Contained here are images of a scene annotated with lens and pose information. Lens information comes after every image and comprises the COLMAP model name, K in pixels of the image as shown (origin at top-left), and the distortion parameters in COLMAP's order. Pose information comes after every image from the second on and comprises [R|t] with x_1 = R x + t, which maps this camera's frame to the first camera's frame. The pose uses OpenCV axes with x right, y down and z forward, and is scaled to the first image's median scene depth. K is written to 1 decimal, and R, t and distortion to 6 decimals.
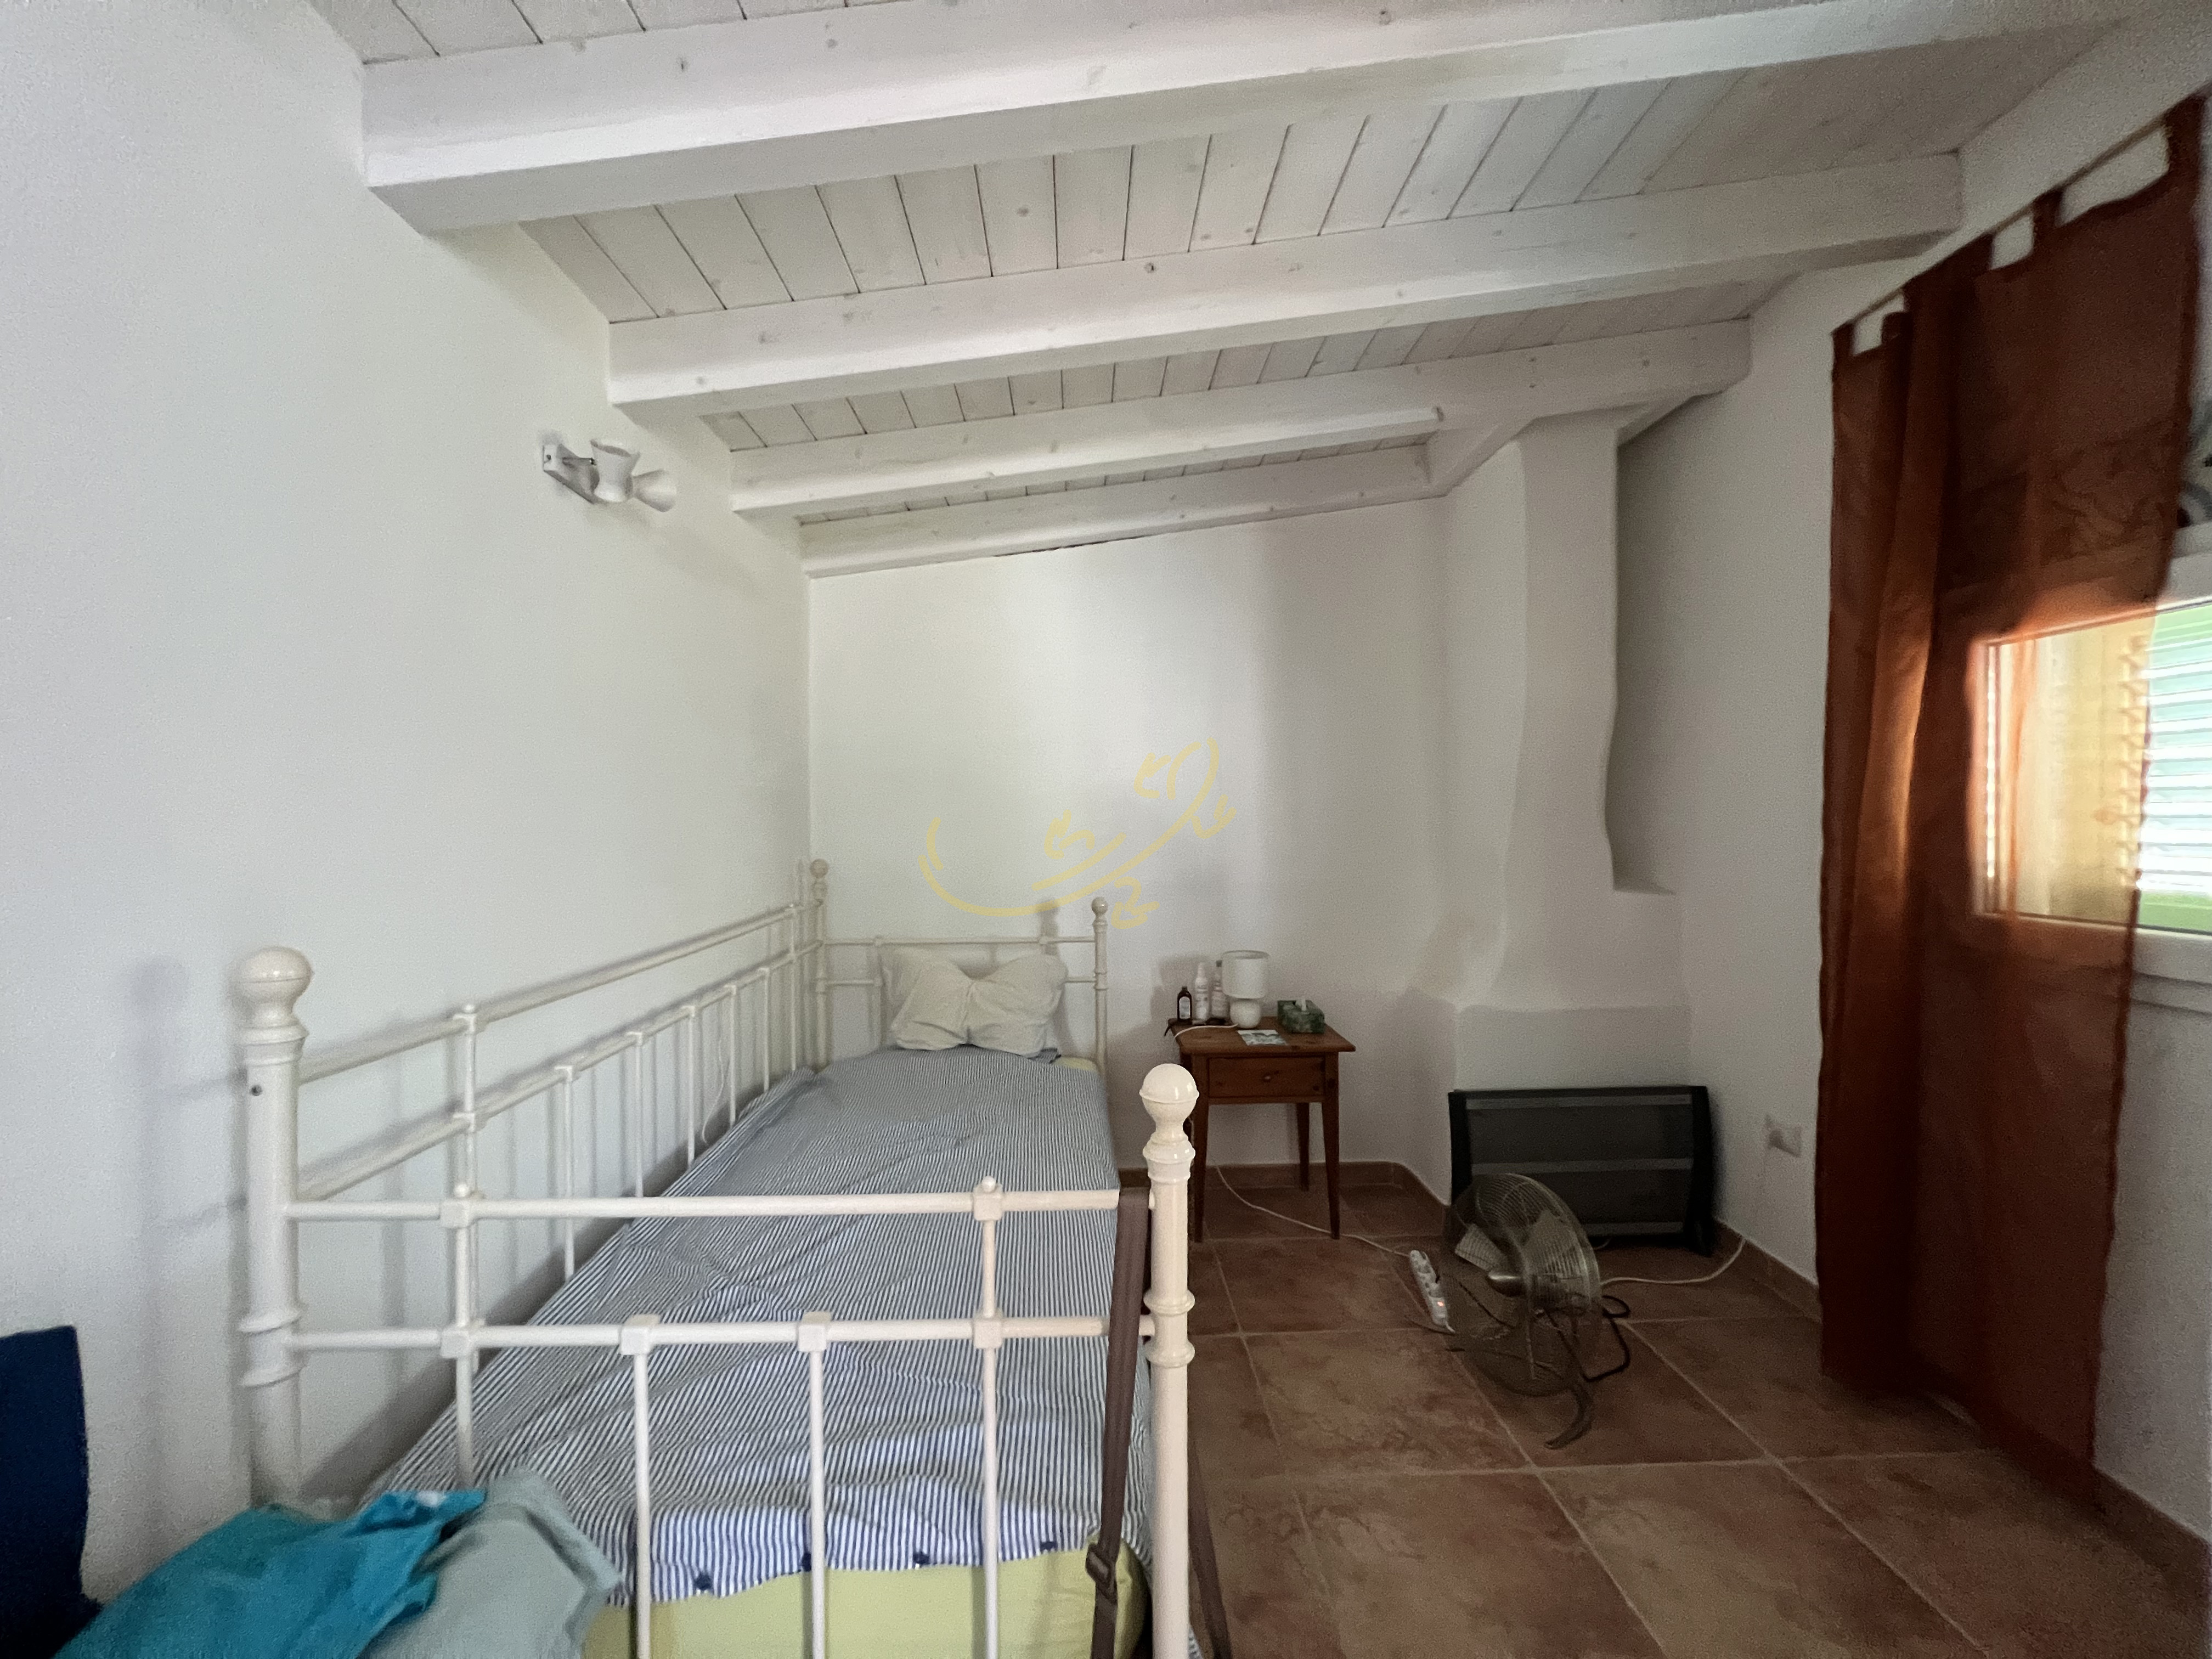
lens RADIAL K [[883.9, 0, 1097.2], [0, 883.9, 831.8], [0, 0, 1]] dist [-0.001756, 0.002651]
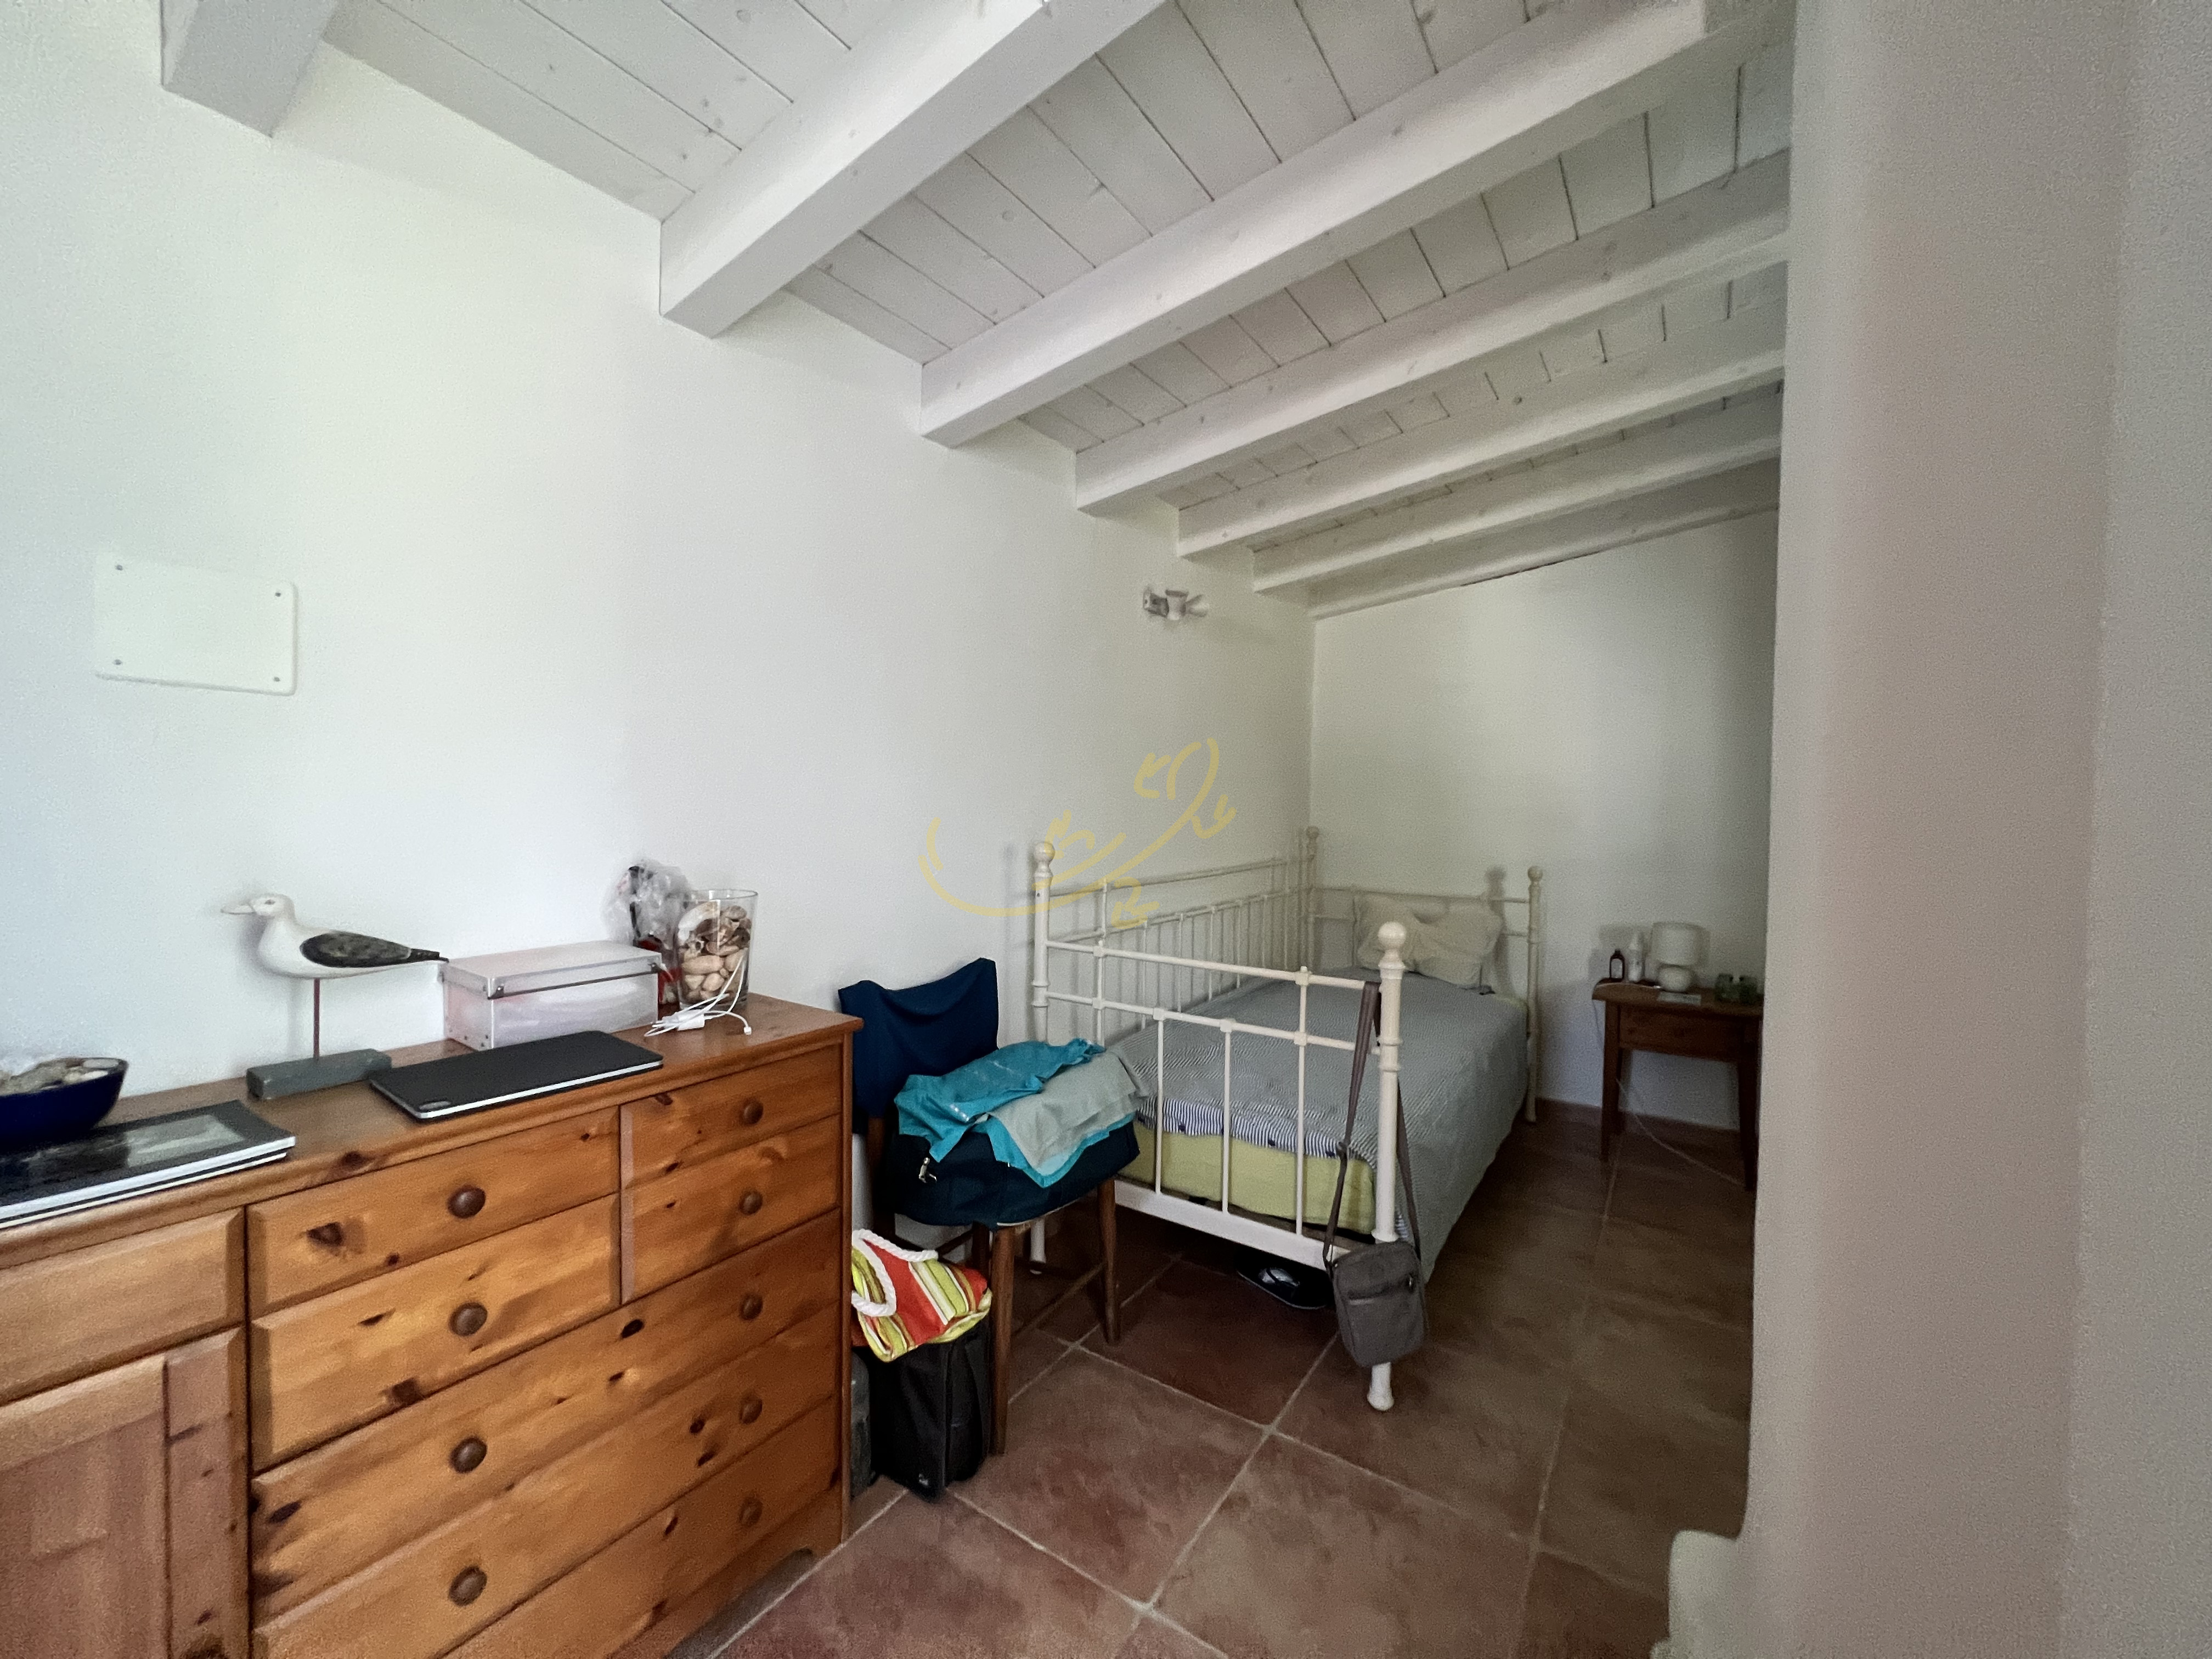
lens RADIAL K [[883.9, 0, 1106.5], [0, 883.9, 823.8], [0, 0, 1]] dist [-0.001756, 0.002651]
pose [[0.814378, 0.032150, -0.579444, 0.410130], [-0.025063, 0.999481, 0.020232, 0.013155], [0.579794, -0.001954, 0.814761, -0.574689]]
